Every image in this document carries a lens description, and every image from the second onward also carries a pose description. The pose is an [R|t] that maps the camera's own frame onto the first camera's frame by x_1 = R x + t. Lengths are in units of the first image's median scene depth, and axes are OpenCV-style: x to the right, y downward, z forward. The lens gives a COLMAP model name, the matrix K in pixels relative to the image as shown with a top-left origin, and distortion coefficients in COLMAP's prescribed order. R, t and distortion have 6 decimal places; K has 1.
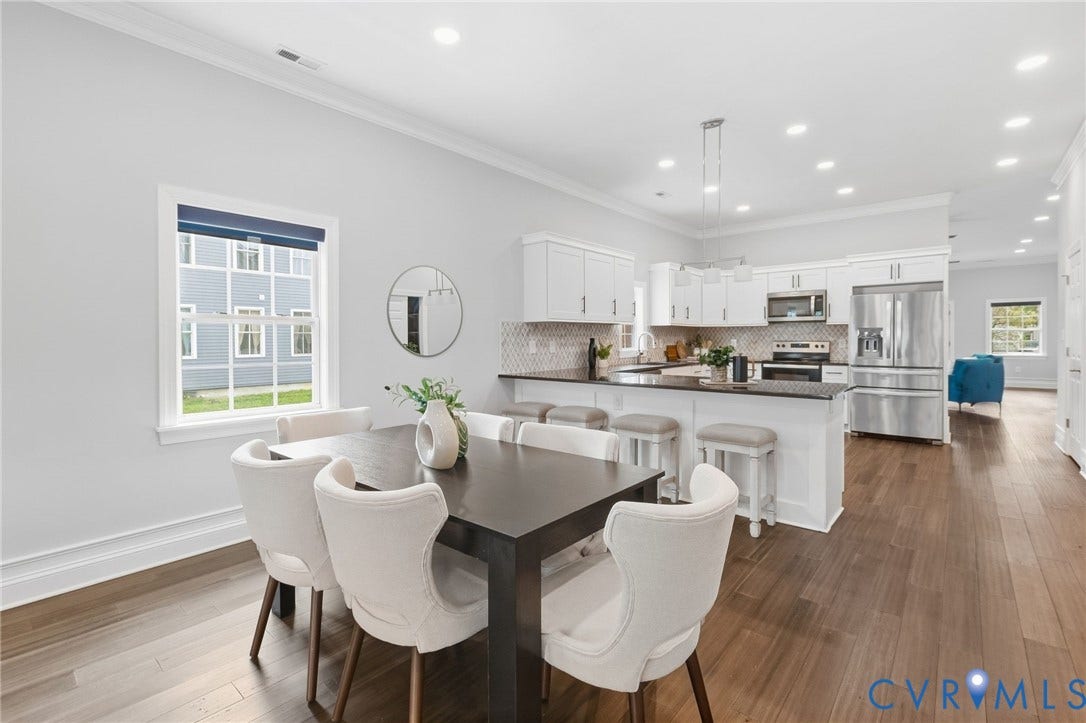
lens RADIAL K [[492.5, 0, 543.0], [0, 492.5, 346.2], [0, 0, 1]] dist [-0.000770, 0.000409]
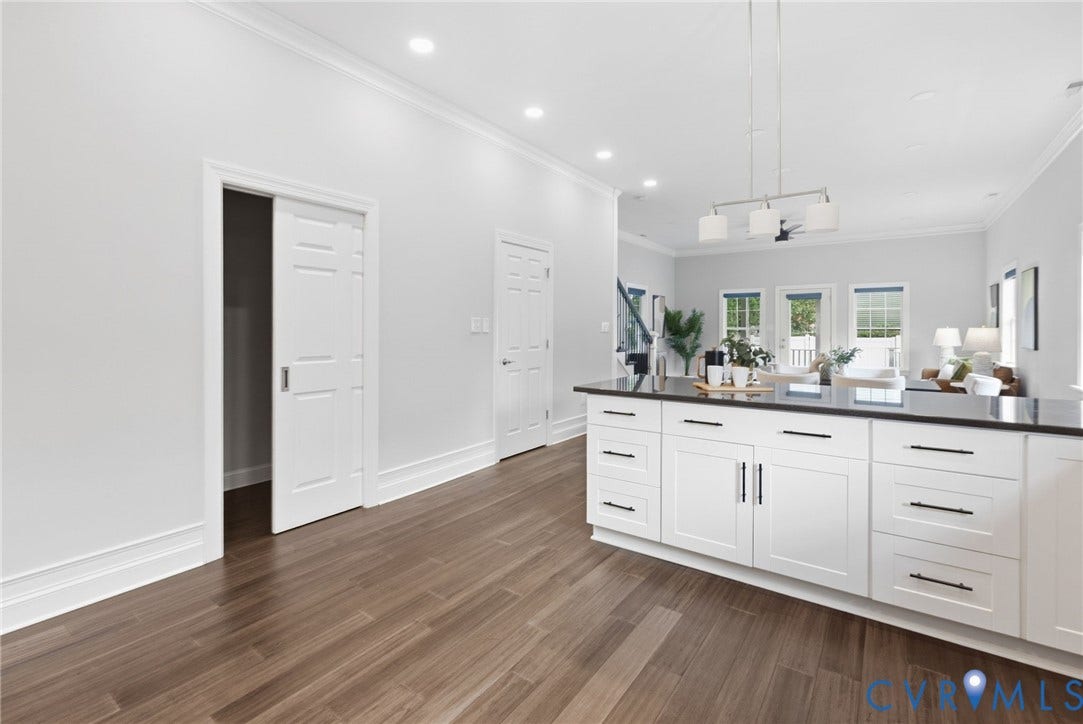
lens RADIAL K [[491.1, 0, 530.9], [0, 491.1, 326.7], [0, 0, 1]] dist [-0.000770, 0.000409]
pose [[-0.997676, 0.004966, -0.067957, 0.443784], [0.004121, 0.999913, 0.012567, -0.018064], [0.068013, 0.012258, -0.997609, 1.048393]]
